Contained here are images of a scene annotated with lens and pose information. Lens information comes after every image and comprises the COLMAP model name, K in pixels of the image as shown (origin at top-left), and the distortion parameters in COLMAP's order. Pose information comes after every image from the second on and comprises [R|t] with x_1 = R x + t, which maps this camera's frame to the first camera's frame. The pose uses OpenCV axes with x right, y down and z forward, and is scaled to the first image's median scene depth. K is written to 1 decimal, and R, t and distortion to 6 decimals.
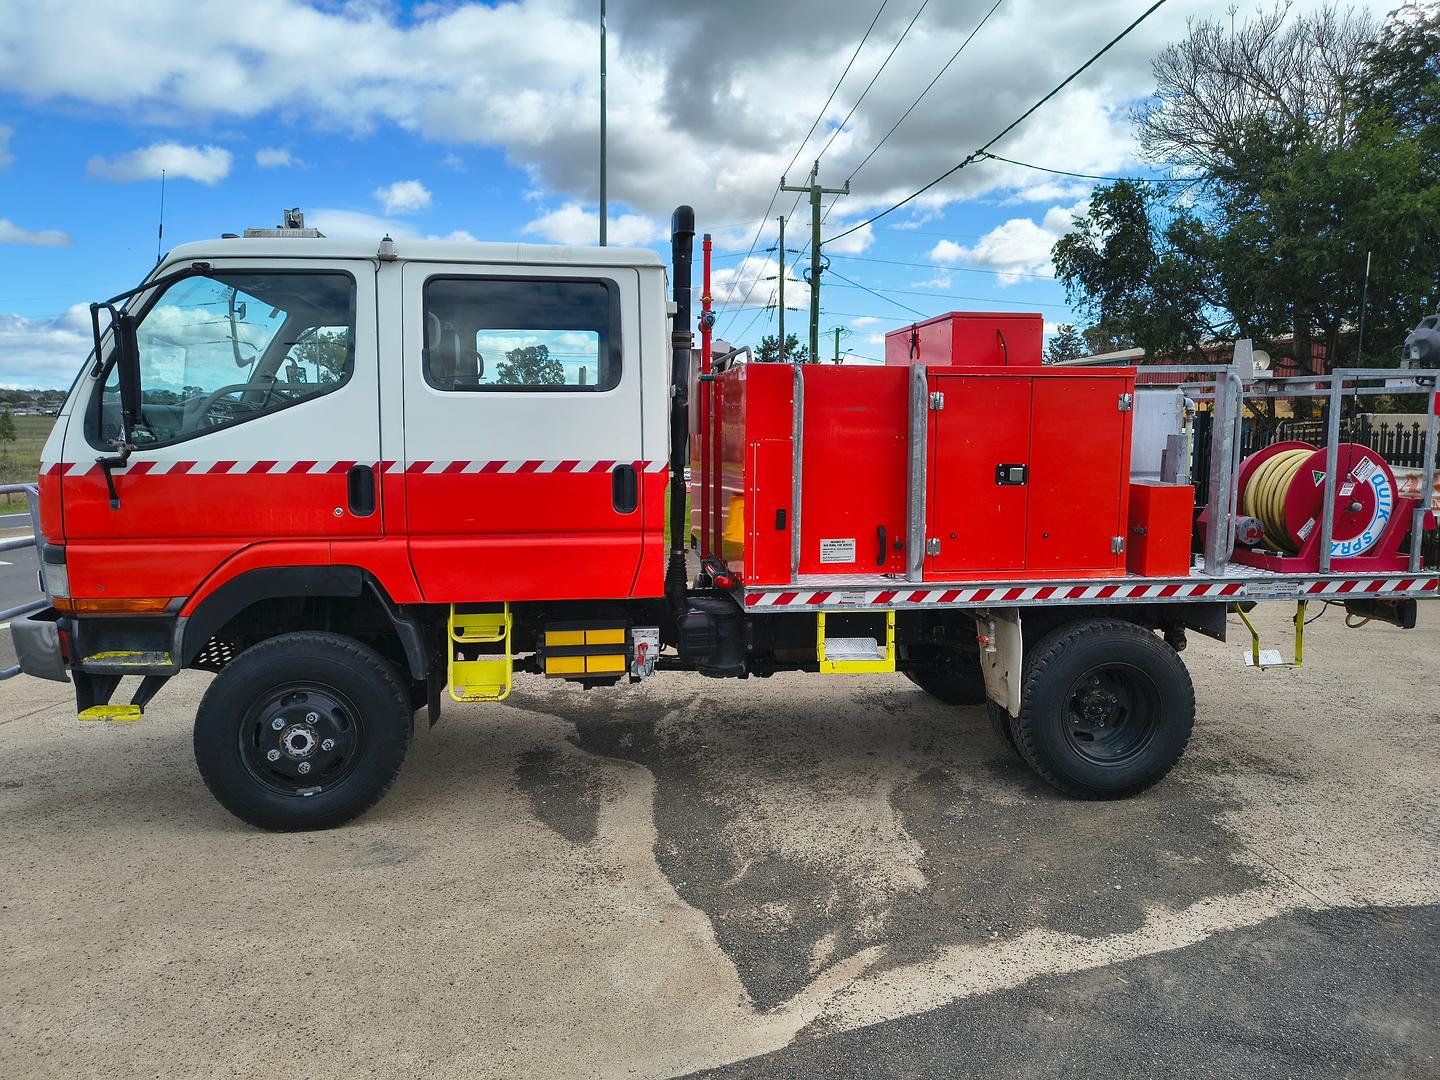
lens RADIAL K [[972.1, 0, 730.8], [0, 972.1, 527.0], [0, 0, 1]] dist [0.048018, -0.041789]
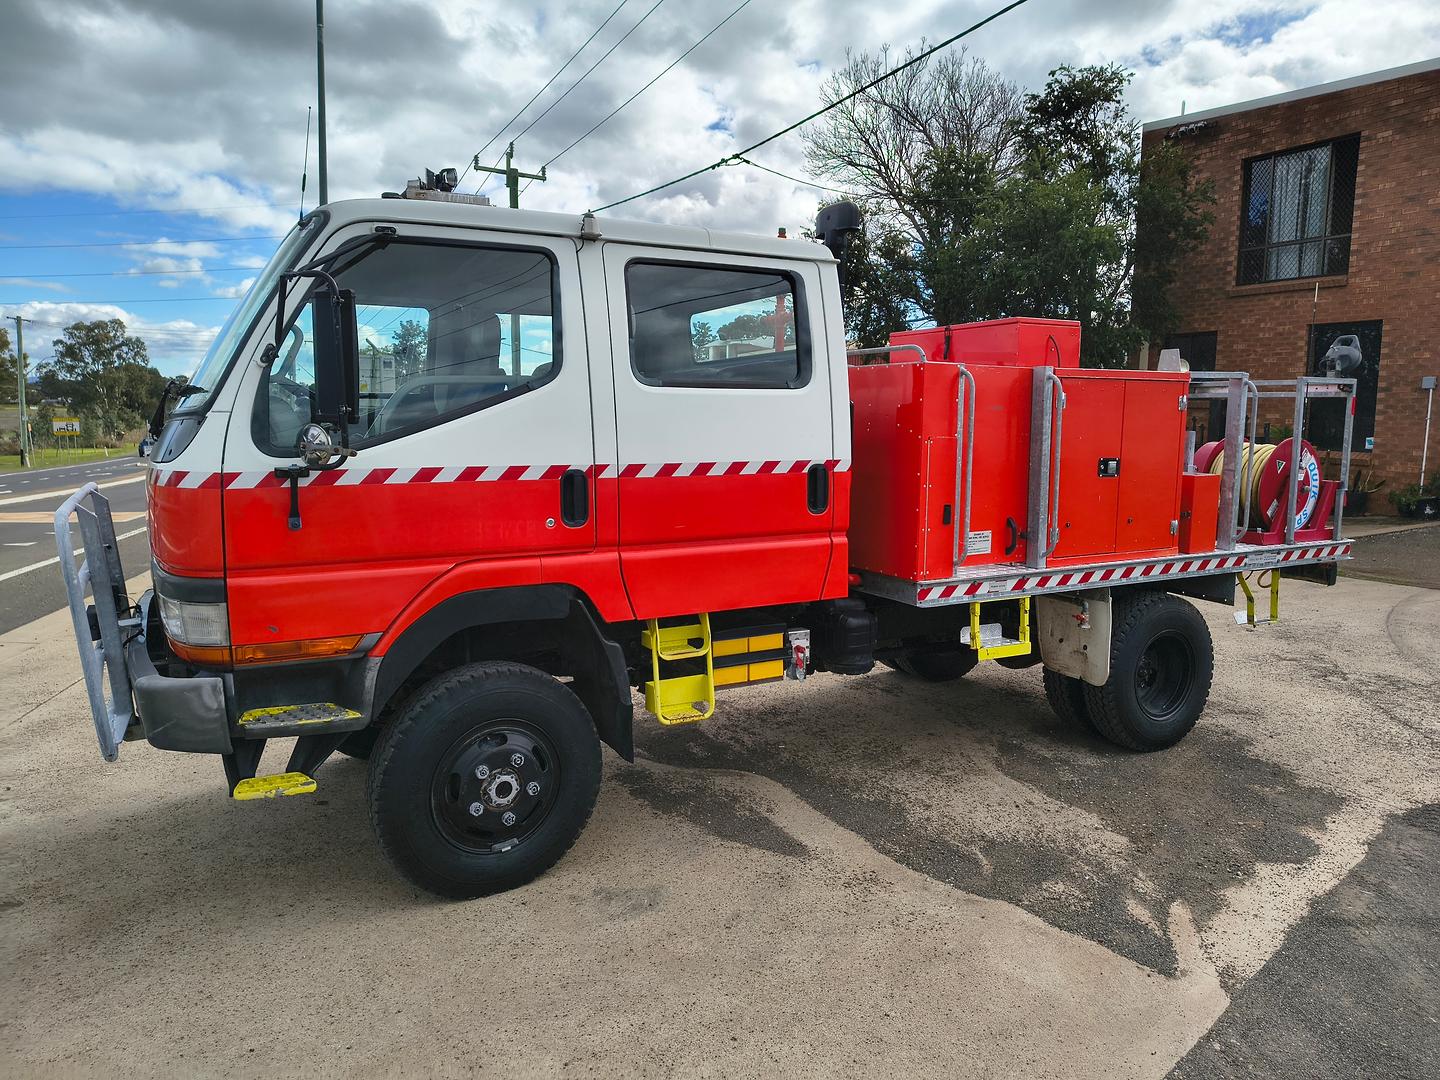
lens RADIAL K [[972.1, 0, 730.8], [0, 972.1, 527.0], [0, 0, 1]] dist [0.048018, -0.041789]
pose [[0.932470, -0.037082, 0.359340, -0.539742], [0.033532, 0.999308, 0.016112, -0.019630], [-0.359689, -0.002975, 0.933068, 0.120695]]
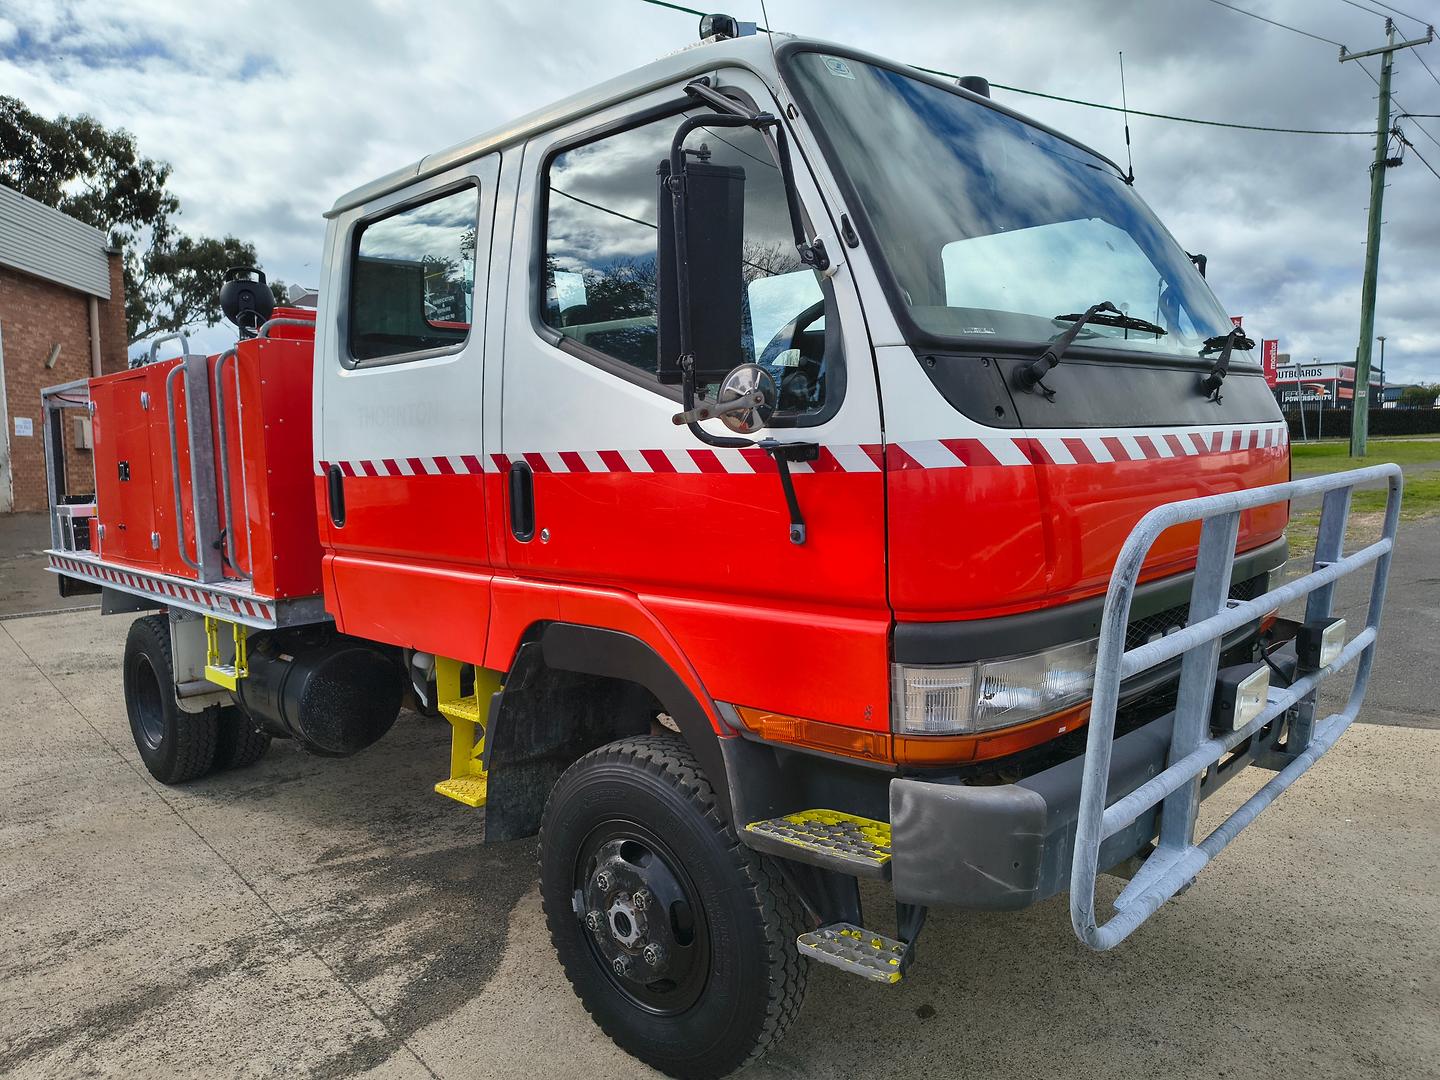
lens RADIAL K [[990.2, 0, 705.6], [0, 990.2, 545.7], [0, 0, 1]] dist [0.051202, -0.056496]
pose [[-0.602287, -0.060460, 0.795987, -1.003073], [0.101941, 0.983139, 0.151810, -0.134166], [-0.791744, 0.172577, -0.585969, 1.739007]]
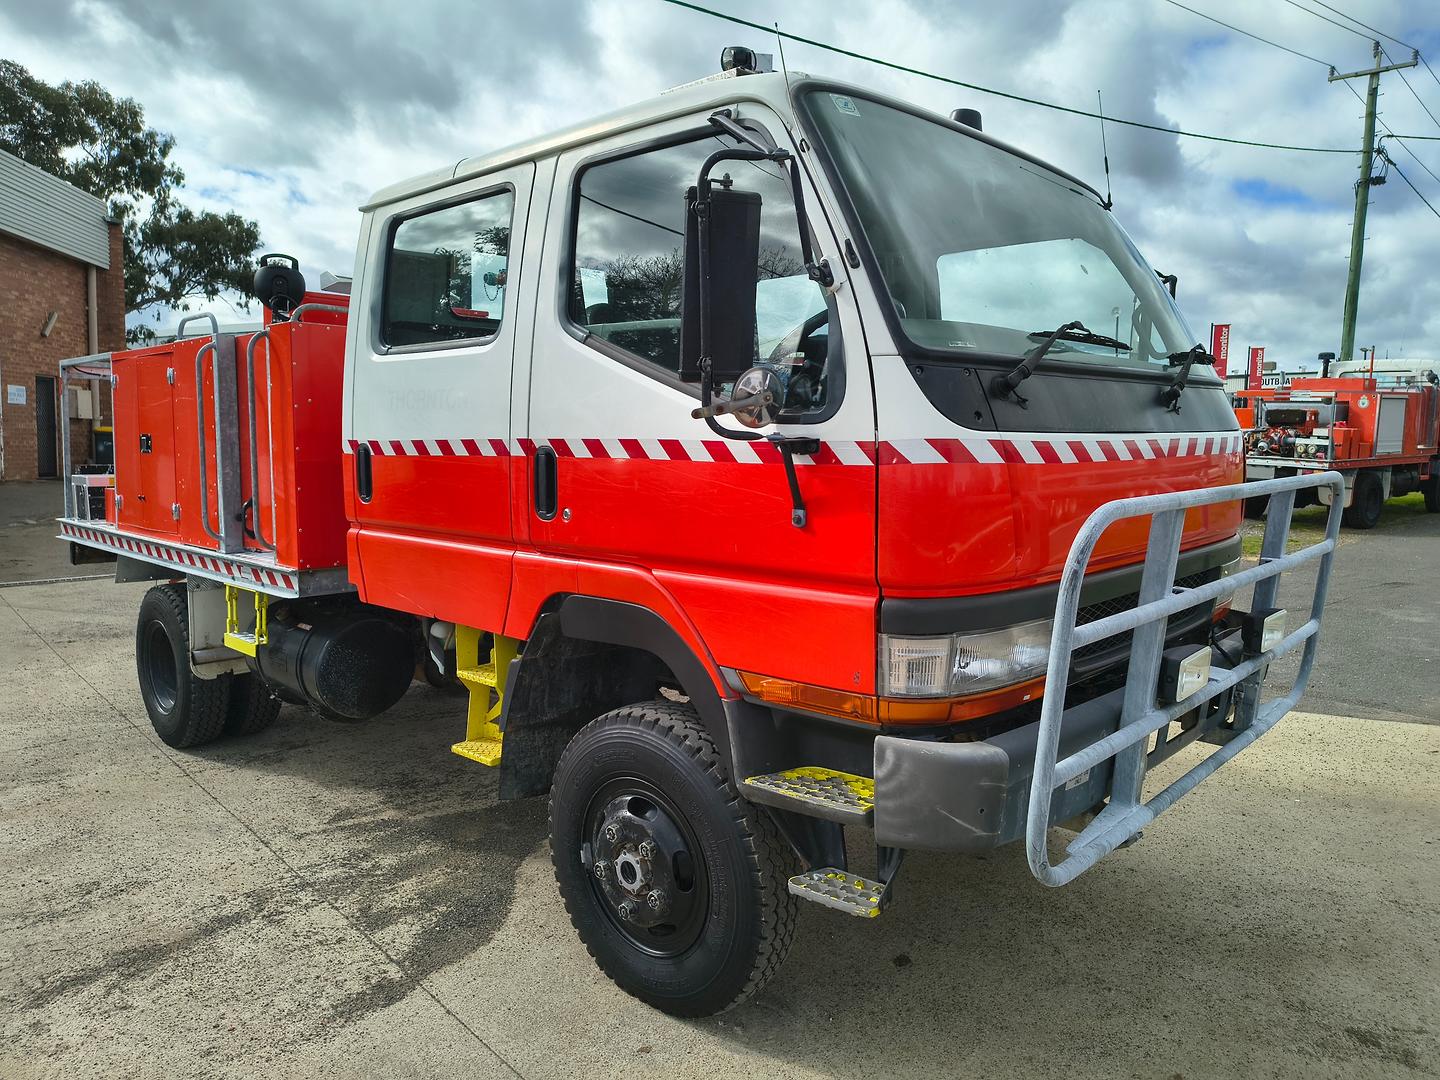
lens RADIAL K [[985.3, 0, 733.0], [0, 985.3, 527.9], [0, 0, 1]] dist [0.064740, -0.070914]
pose [[-0.626111, -0.071825, 0.776419, -1.042493], [0.070397, 0.986475, 0.148026, -0.139403], [-0.776550, 0.147338, -0.612586, 1.779183]]
